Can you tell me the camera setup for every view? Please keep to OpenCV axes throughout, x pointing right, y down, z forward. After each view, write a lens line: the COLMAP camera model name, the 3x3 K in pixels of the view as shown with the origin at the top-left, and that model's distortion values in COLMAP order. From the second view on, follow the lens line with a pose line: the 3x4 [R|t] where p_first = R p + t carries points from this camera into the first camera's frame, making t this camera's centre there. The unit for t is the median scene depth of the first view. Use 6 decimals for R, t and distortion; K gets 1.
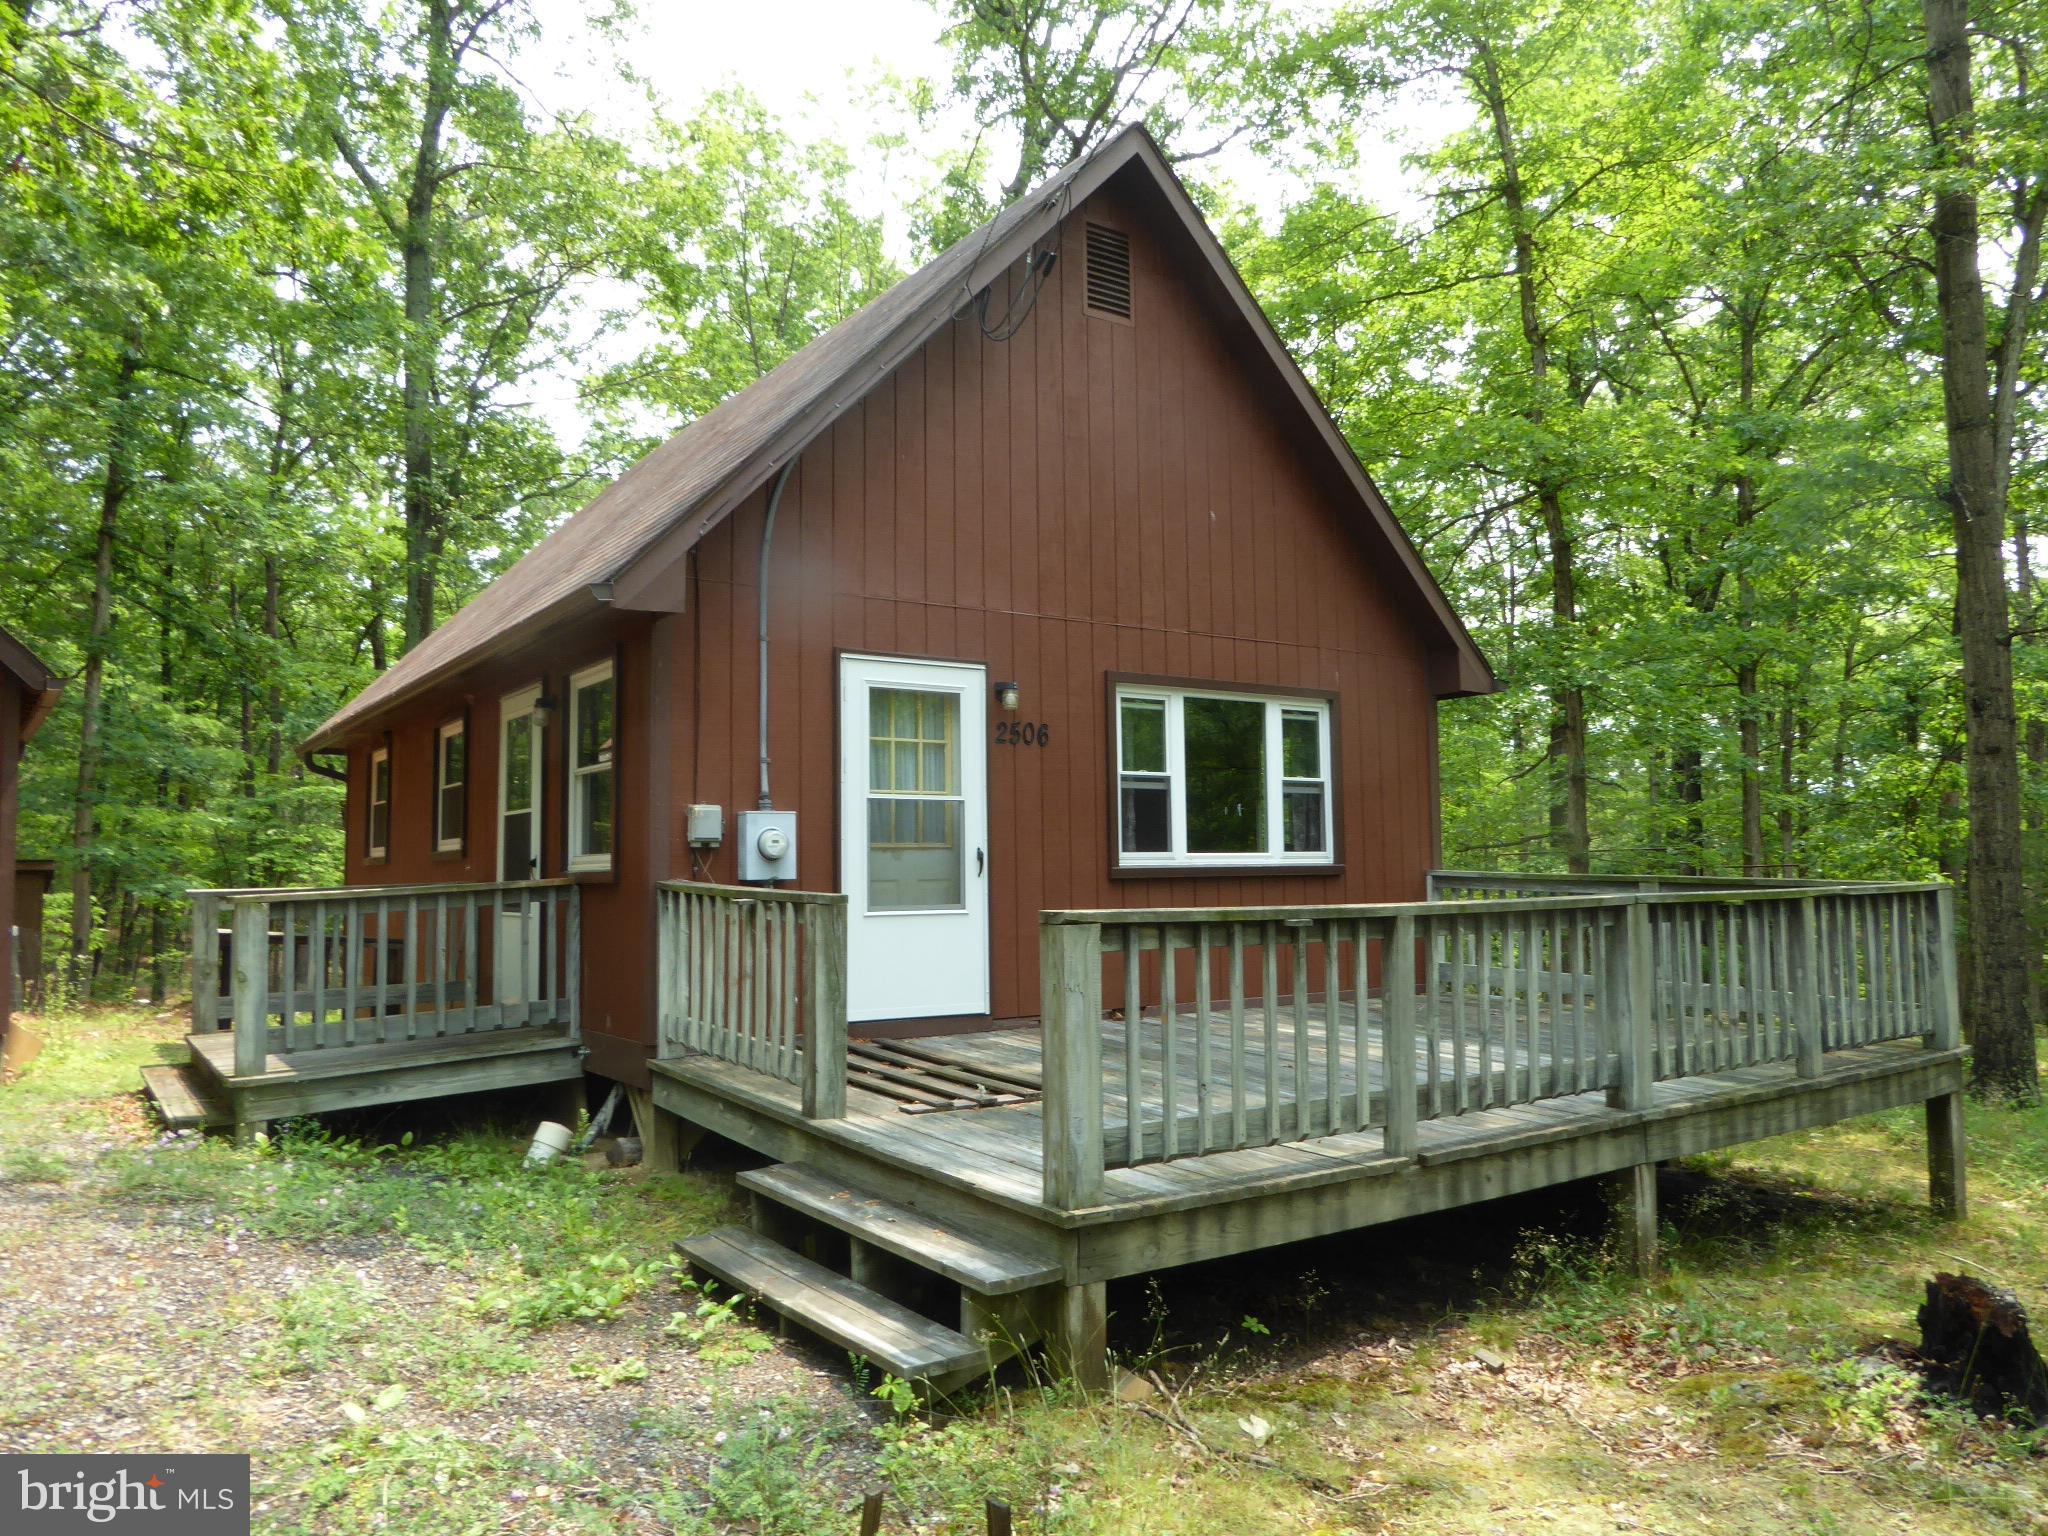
lens RADIAL K [[1463.4, 0, 1024.0], [0, 1463.4, 768.0], [0, 0, 1]] dist [-0.021809, 0.003832]
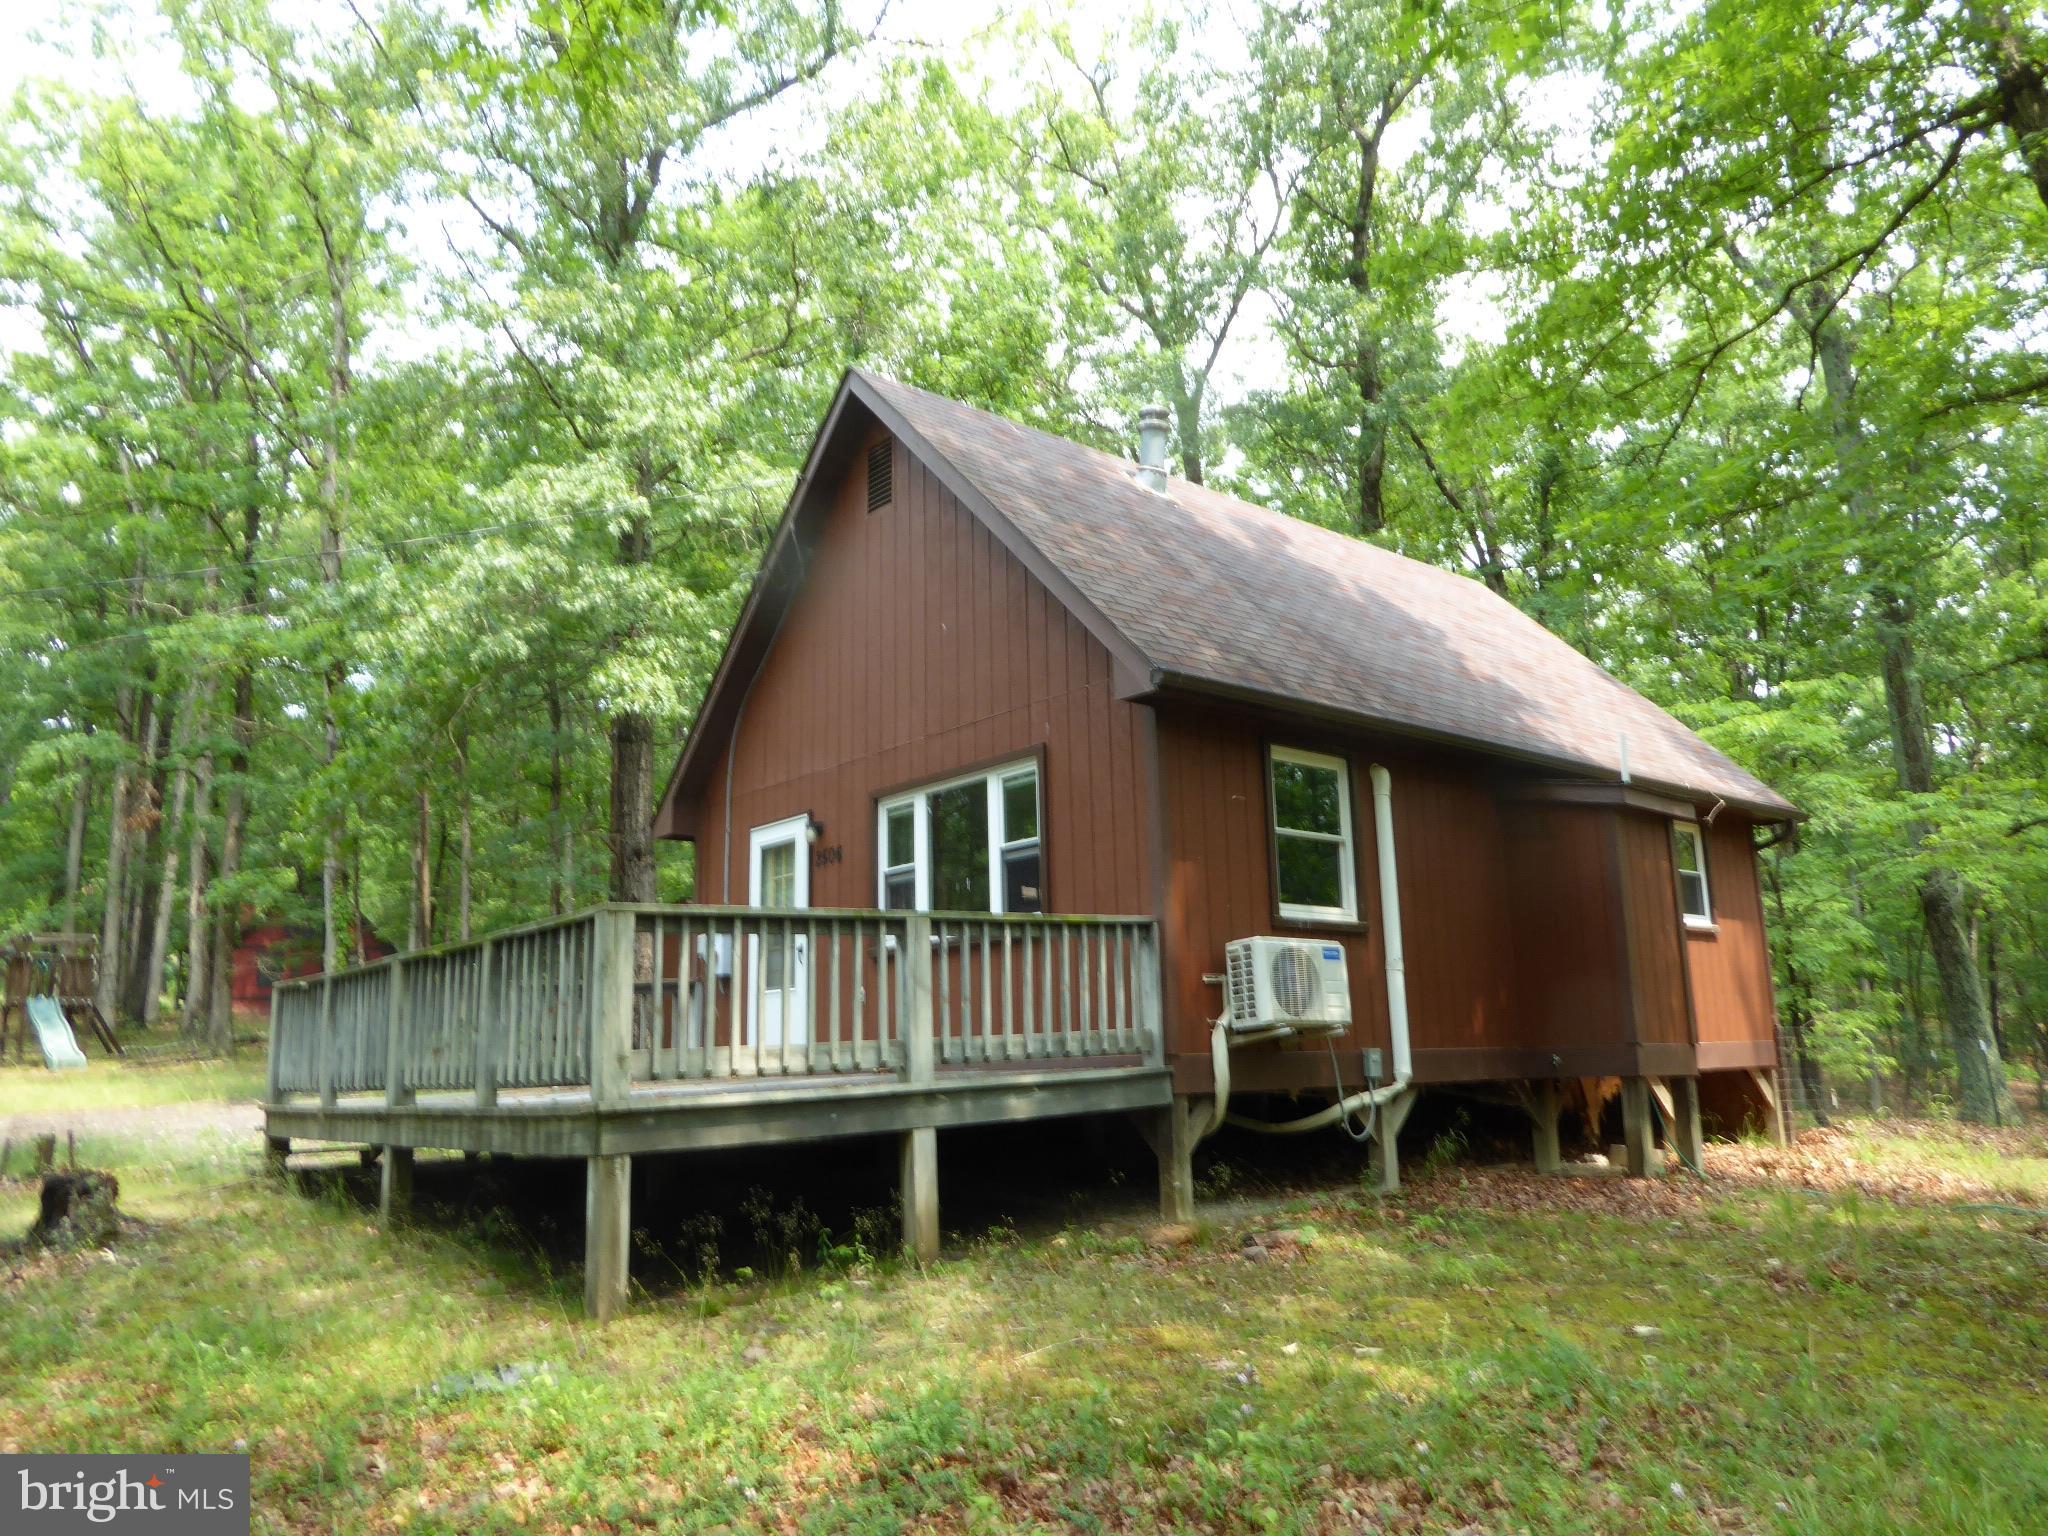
lens RADIAL K [[1463.4, 0, 1024.0], [0, 1463.4, 768.0], [0, 0, 1]] dist [-0.021809, 0.003832]
pose [[0.095429, -0.192539, -0.976638, 1.402685], [0.099875, 0.978017, -0.183052, 0.168112], [0.990413, -0.080074, 0.112561, 1.069293]]
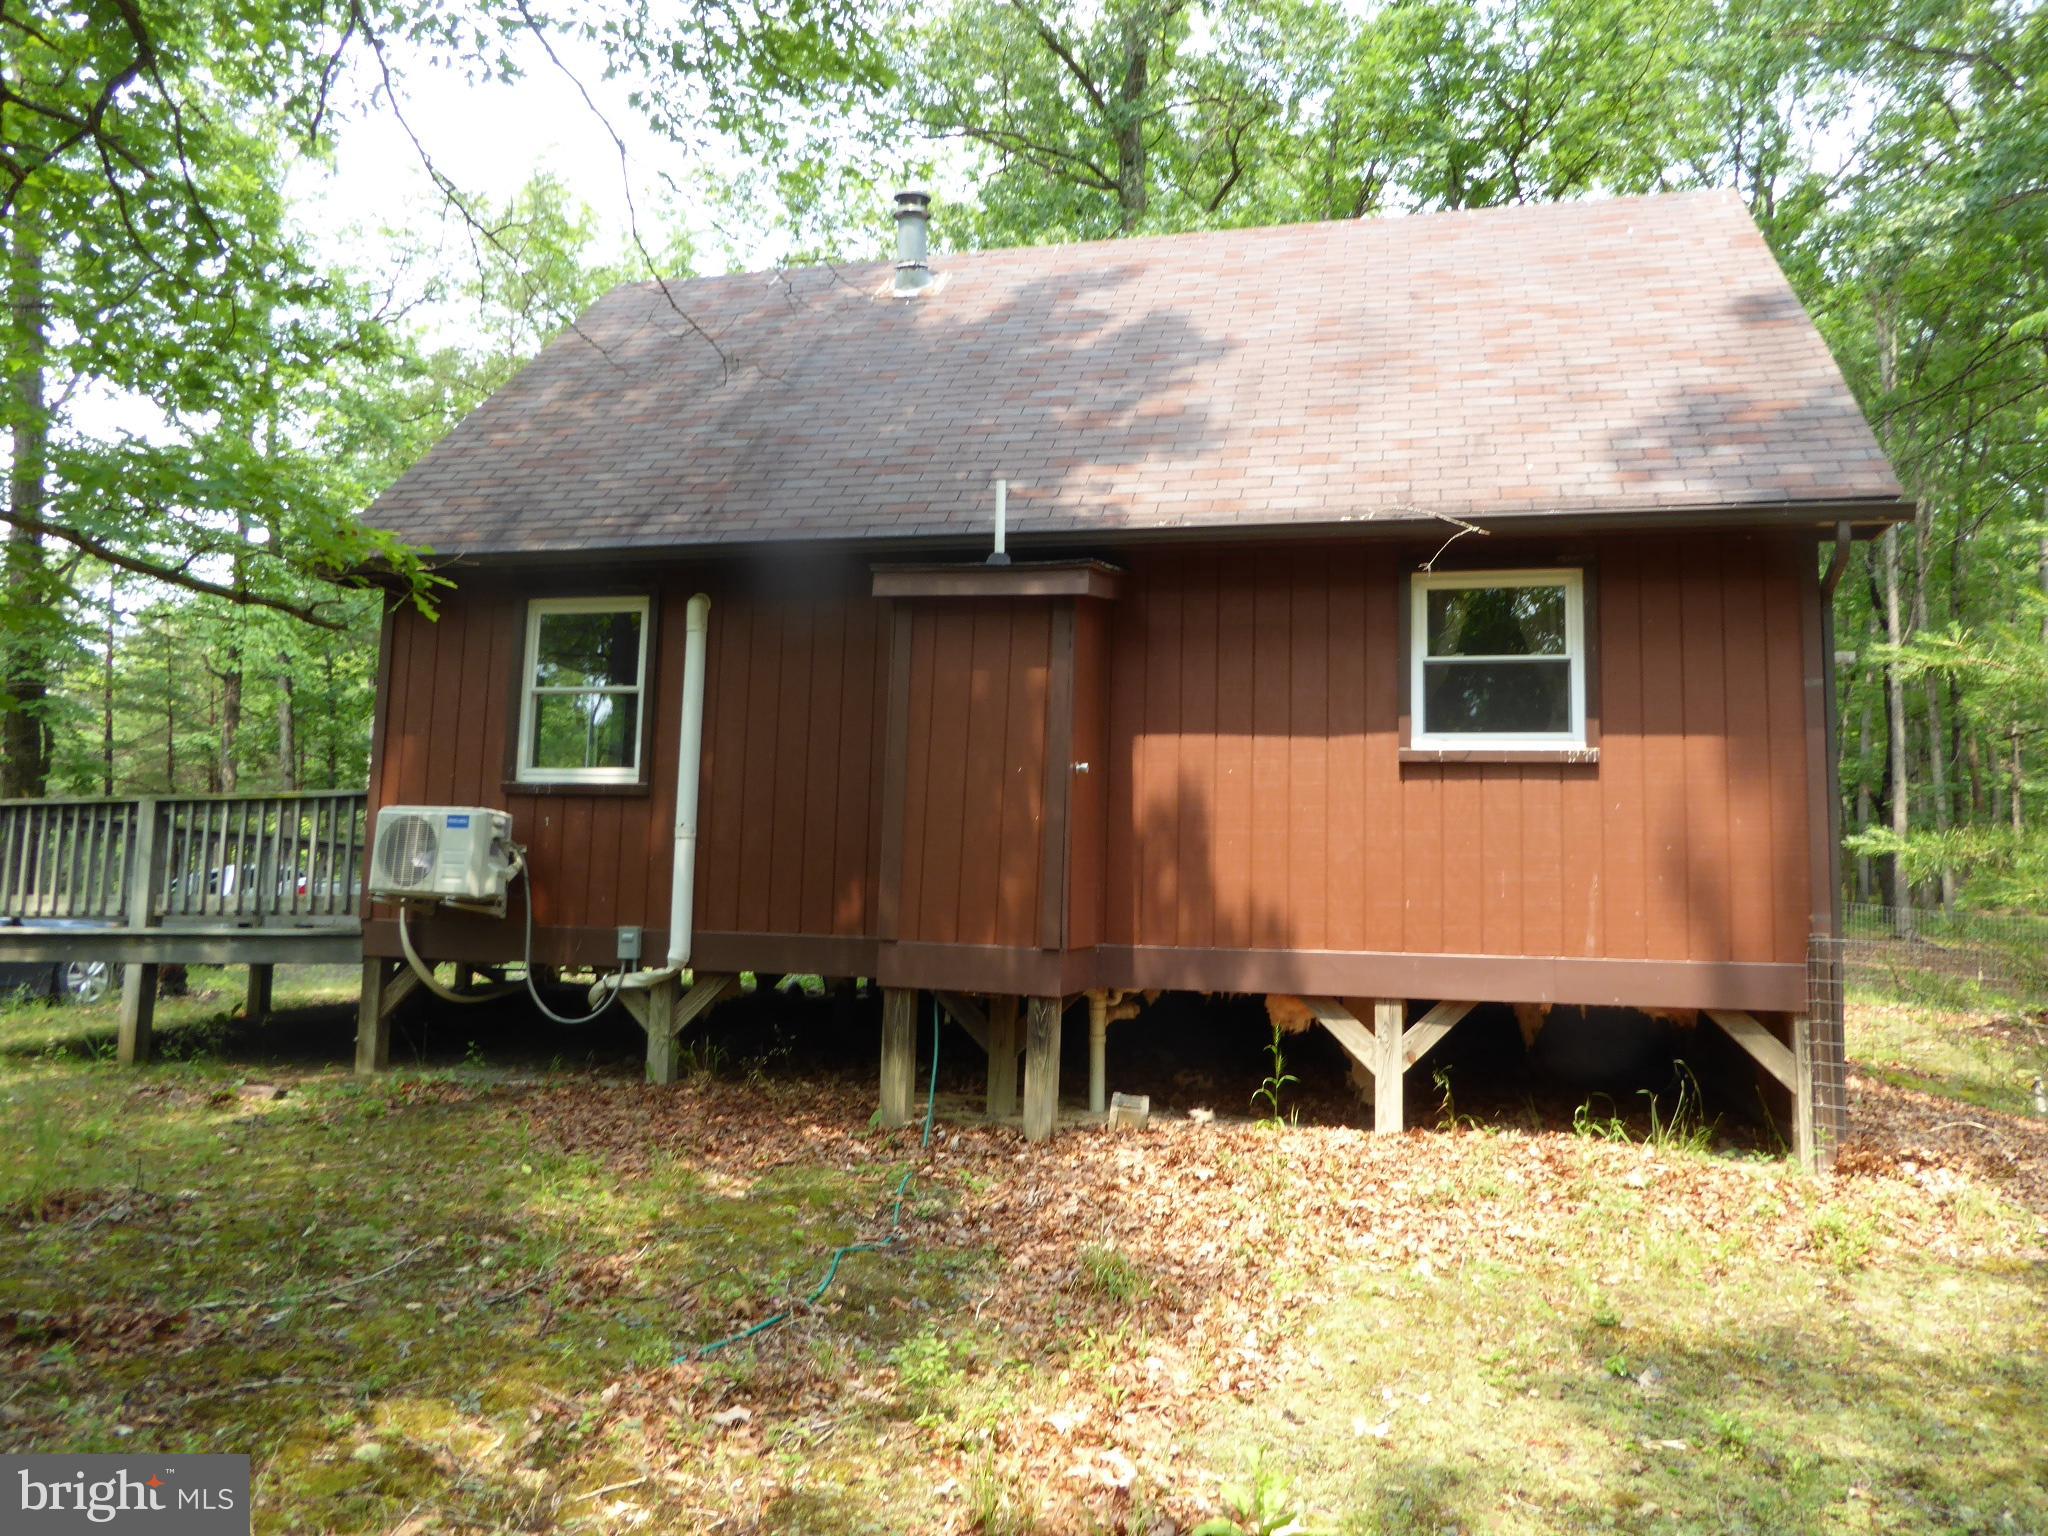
lens RADIAL K [[1454.2, 0, 1034.1], [0, 1454.2, 747.7], [0, 0, 1]] dist [-0.010602, -0.000406]
pose [[-0.755437, -0.085887, -0.649567, 0.704399], [0.029563, 0.985894, -0.164738, 0.254905], [0.654554, -0.143653, -0.742242, 2.420950]]
